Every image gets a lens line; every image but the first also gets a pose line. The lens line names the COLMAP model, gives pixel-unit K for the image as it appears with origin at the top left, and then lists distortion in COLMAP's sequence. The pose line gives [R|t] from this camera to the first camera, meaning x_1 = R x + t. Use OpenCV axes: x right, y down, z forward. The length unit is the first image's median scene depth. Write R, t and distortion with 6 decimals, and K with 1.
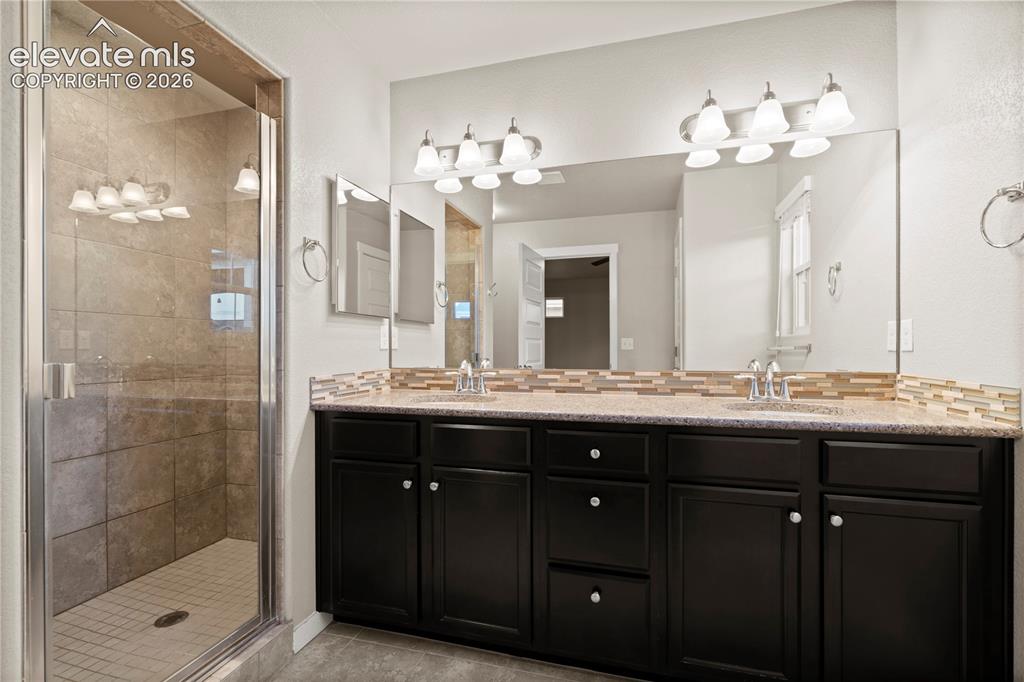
lens RADIAL K [[462.7, 0, 511.5], [0, 462.7, 346.5], [0, 0, 1]] dist [-0.005754, 0.003507]
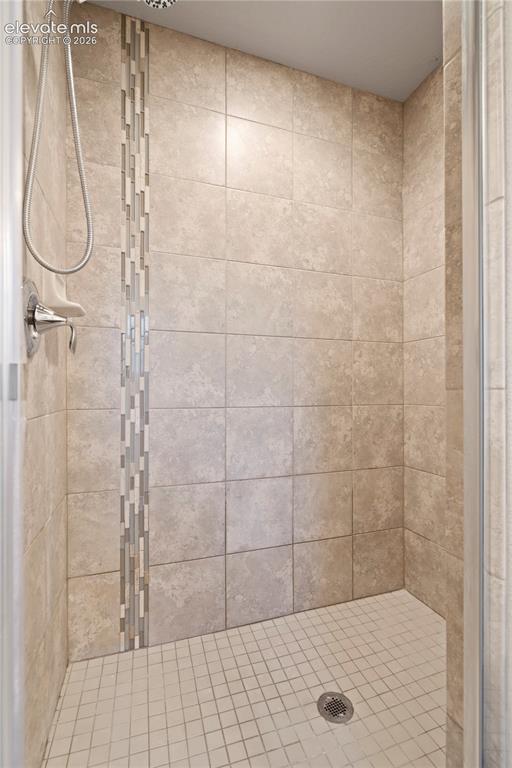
lens RADIAL K [[347.0, 0, 262.4], [0, 347.0, 390.5], [0, 0, 1]] dist [-0.005754, 0.003507]
pose [[0.571124, -0.001475, -0.820863, -0.268158], [0.003258, 0.999995, 0.000470, 0.039899], [0.820858, -0.002942, 0.571125, 0.470038]]
